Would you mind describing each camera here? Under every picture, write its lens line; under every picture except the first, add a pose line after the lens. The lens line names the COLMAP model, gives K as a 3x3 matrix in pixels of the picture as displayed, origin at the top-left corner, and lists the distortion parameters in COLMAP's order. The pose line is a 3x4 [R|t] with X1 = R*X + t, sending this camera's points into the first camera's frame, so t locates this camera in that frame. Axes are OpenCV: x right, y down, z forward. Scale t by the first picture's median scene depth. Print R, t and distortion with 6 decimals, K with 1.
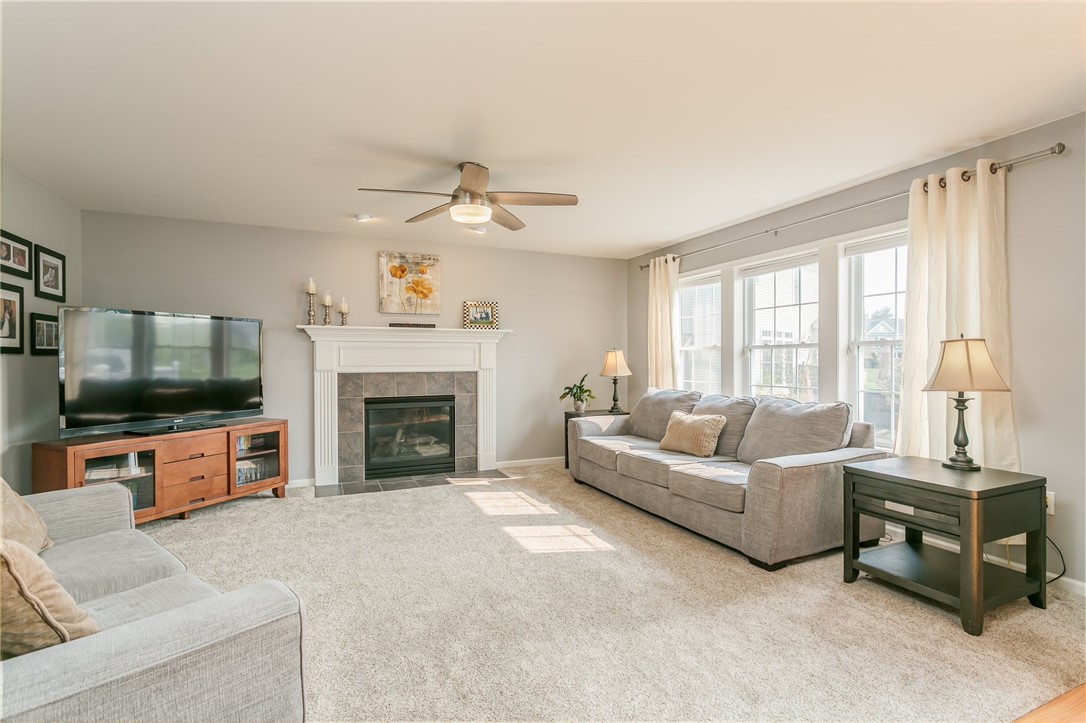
lens RADIAL K [[517.3, 0, 543.0], [0, 517.3, 360.6], [0, 0, 1]] dist [0.002685, -0.000141]
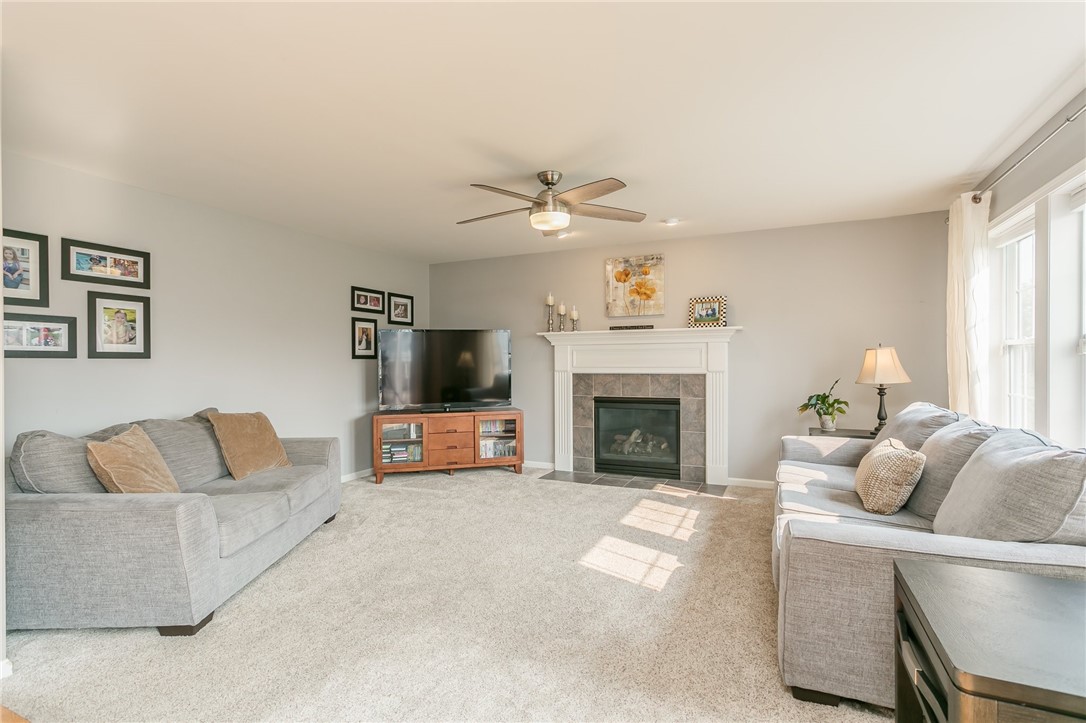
lens RADIAL K [[517.3, 0, 533.5], [0, 517.3, 366.1], [0, 0, 1]] dist [0.002685, -0.000141]
pose [[0.650518, 0.004321, -0.759479, 0.427999], [0.003057, 0.999961, 0.008307, -0.001605], [0.759485, -0.007726, 0.650479, 0.210946]]
